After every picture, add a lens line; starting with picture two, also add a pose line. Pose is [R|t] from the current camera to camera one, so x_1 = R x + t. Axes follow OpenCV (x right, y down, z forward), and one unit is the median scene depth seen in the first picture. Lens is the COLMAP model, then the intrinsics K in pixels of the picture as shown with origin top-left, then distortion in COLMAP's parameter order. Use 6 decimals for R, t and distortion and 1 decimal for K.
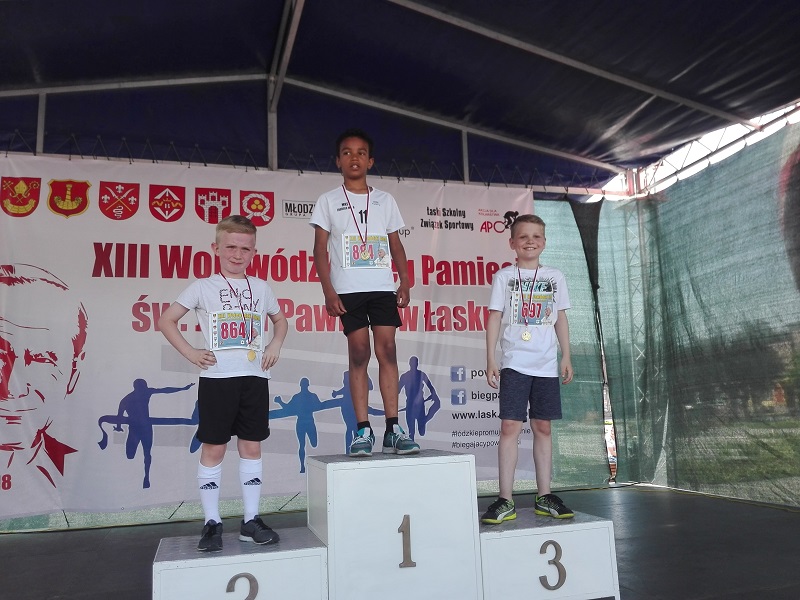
lens RADIAL K [[691.4, 0, 438.0], [0, 691.4, 299.0], [0, 0, 1]] dist [0.109490, -0.222750]
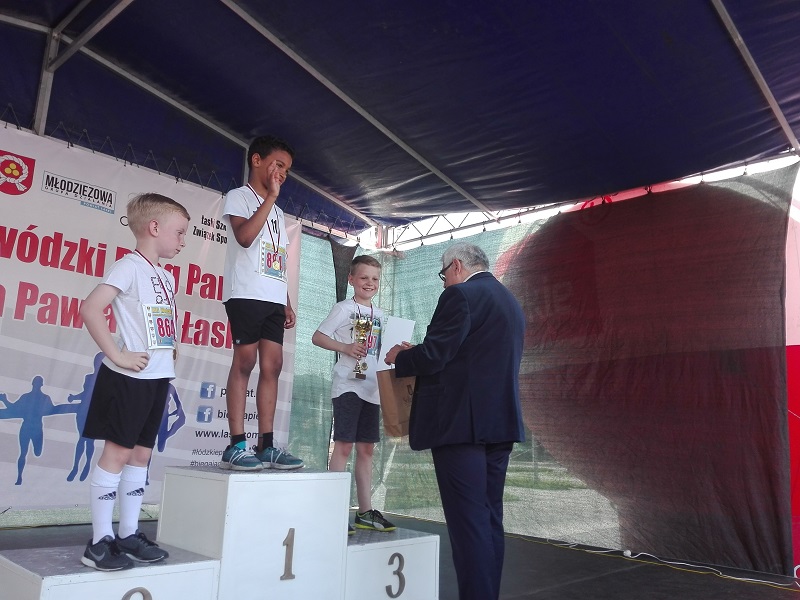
lens RADIAL K [[672.1, 0, 435.9], [0, 672.1, 304.4], [0, 0, 1]] dist [0.090895, -0.135844]
pose [[0.858991, 0.172578, 0.482028, -0.183533], [-0.155121, 0.984952, -0.076206, 0.011948], [-0.487926, -0.009313, 0.872835, 0.009324]]
